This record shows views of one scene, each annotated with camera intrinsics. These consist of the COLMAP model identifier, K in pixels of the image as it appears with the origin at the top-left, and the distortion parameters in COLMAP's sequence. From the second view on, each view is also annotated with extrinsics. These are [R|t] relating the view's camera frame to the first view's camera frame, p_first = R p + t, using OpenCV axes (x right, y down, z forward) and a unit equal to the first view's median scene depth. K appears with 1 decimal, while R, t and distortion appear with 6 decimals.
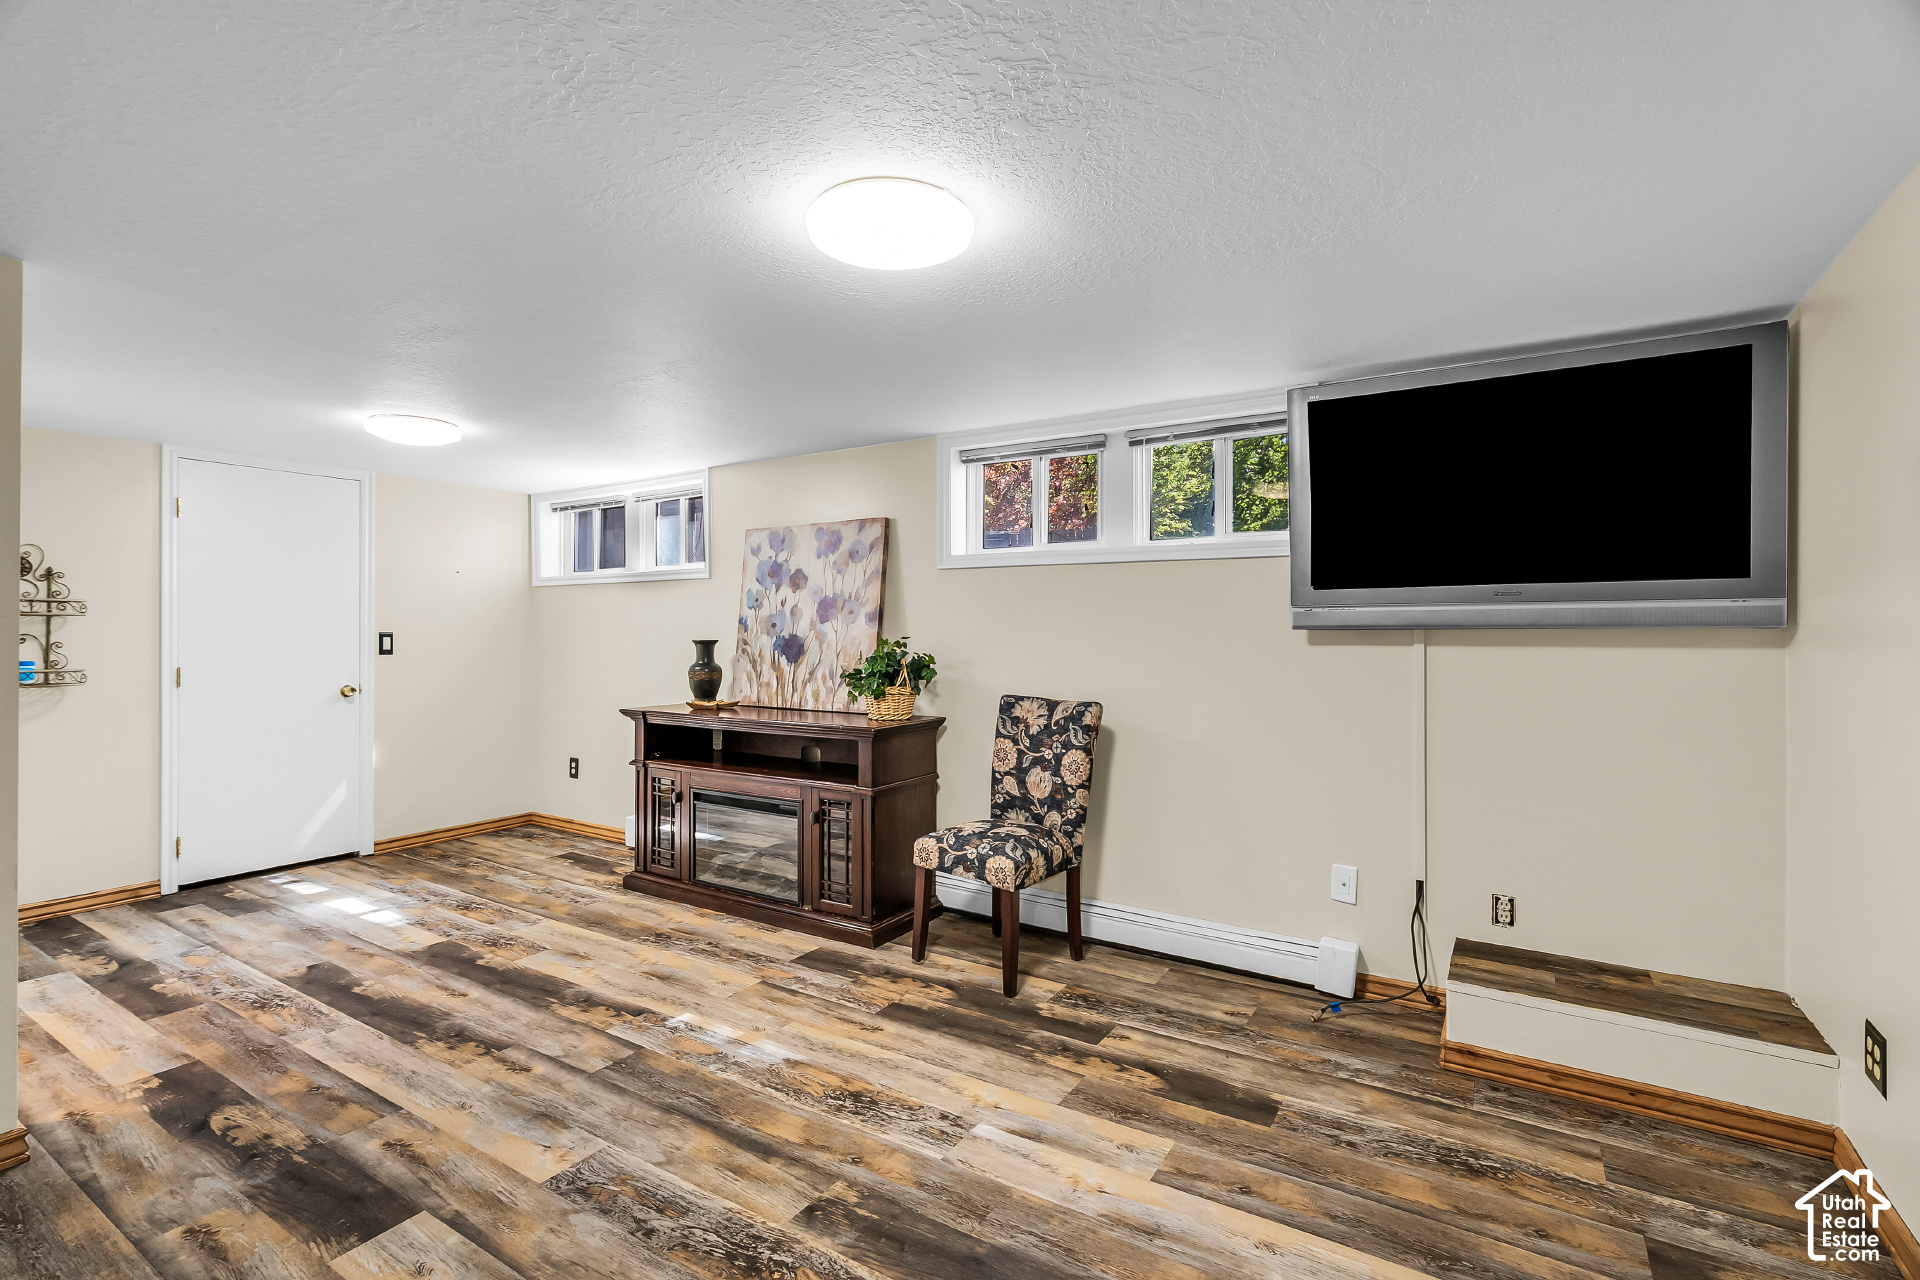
lens RADIAL K [[874.7, 0, 958.7], [0, 874.7, 639.3], [0, 0, 1]] dist [0.001344, -0.000407]
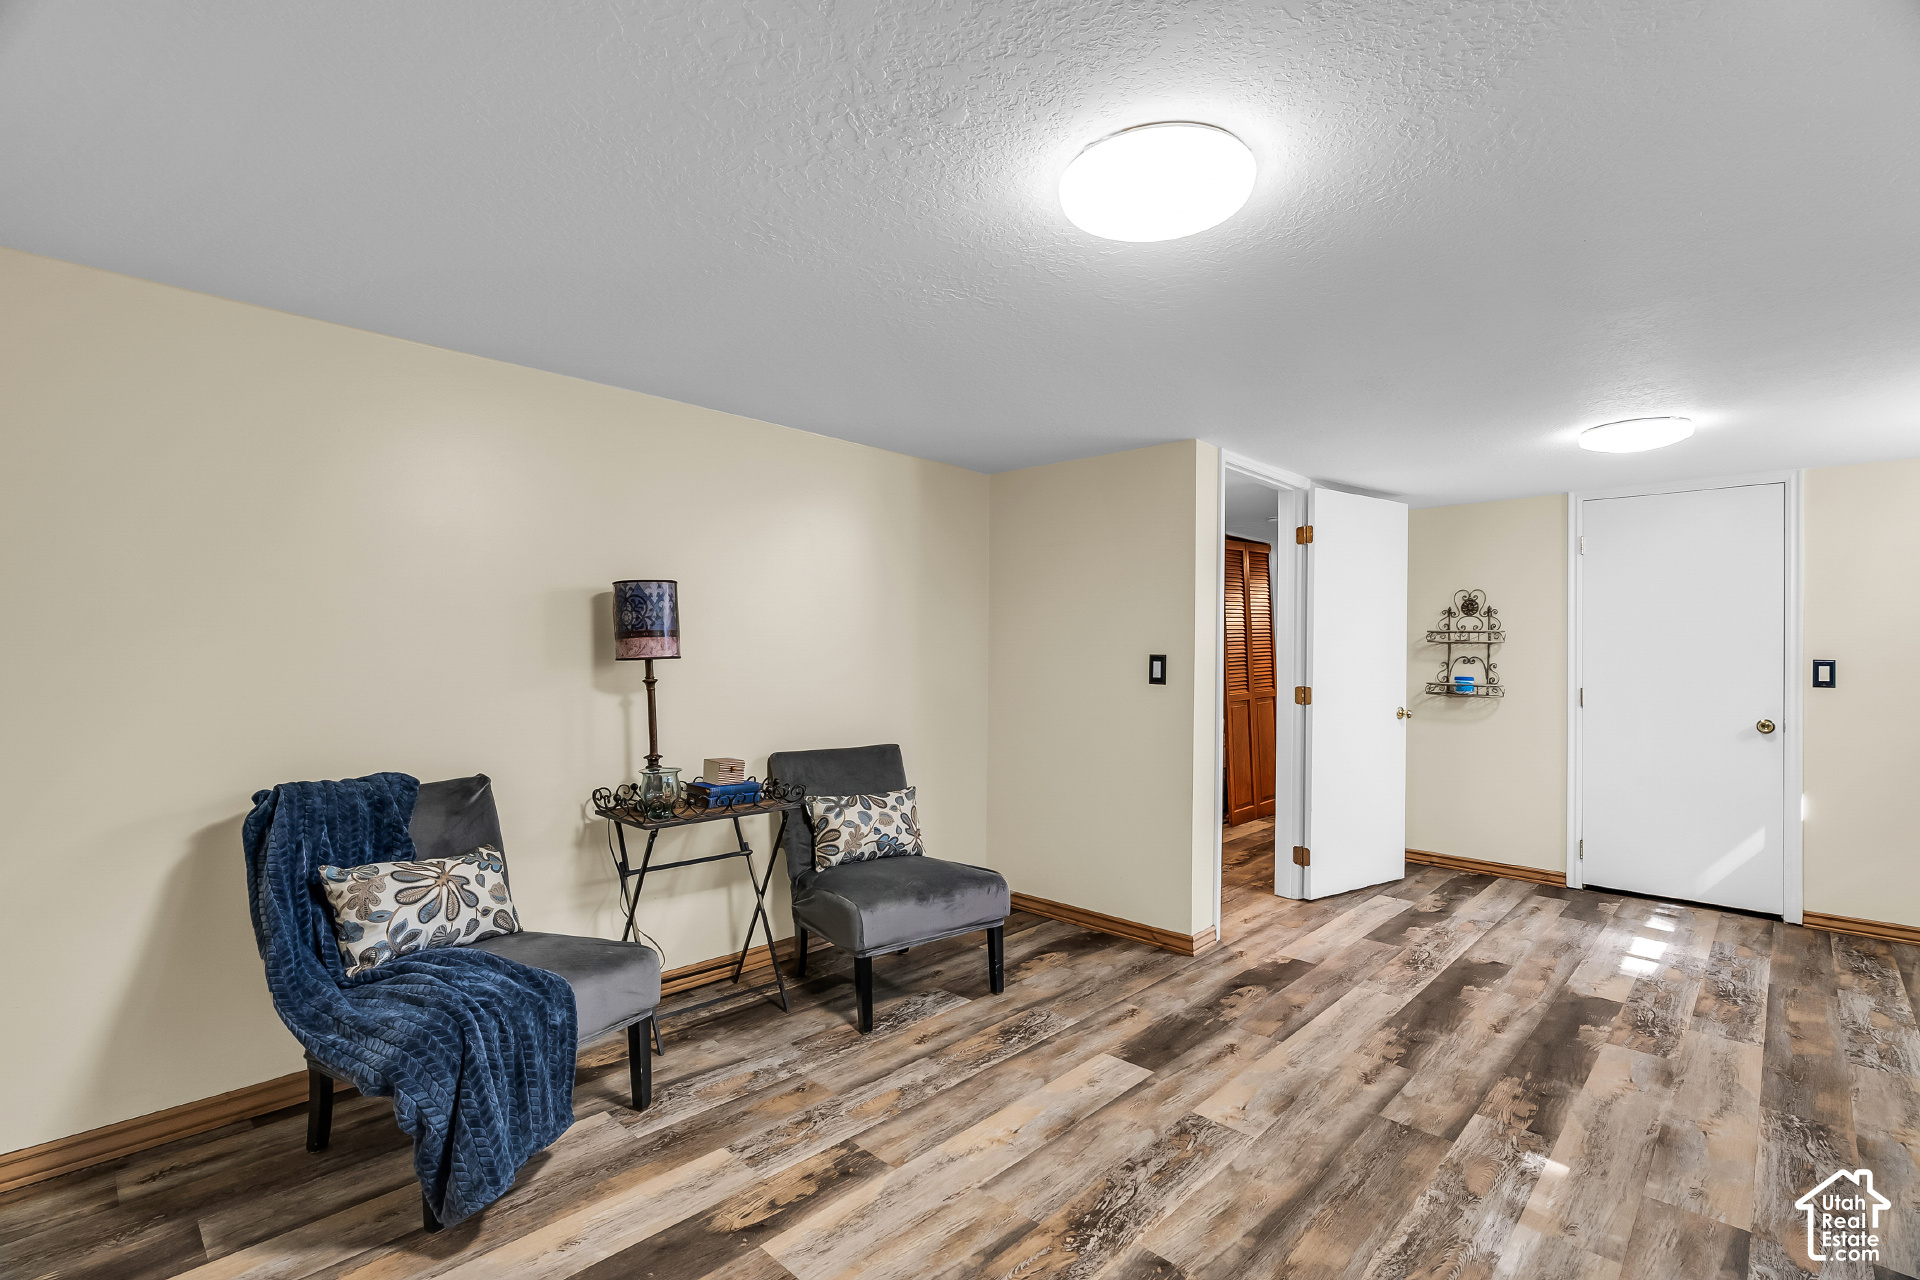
lens RADIAL K [[874.7, 0, 958.7], [0, 874.7, 639.3], [0, 0, 1]] dist [0.001344, -0.000407]
pose [[-0.194737, -0.013864, -0.980758, 0.517385], [-0.019608, 0.999755, -0.010239, -0.004994], [0.980660, 0.017237, -0.194961, 0.610990]]
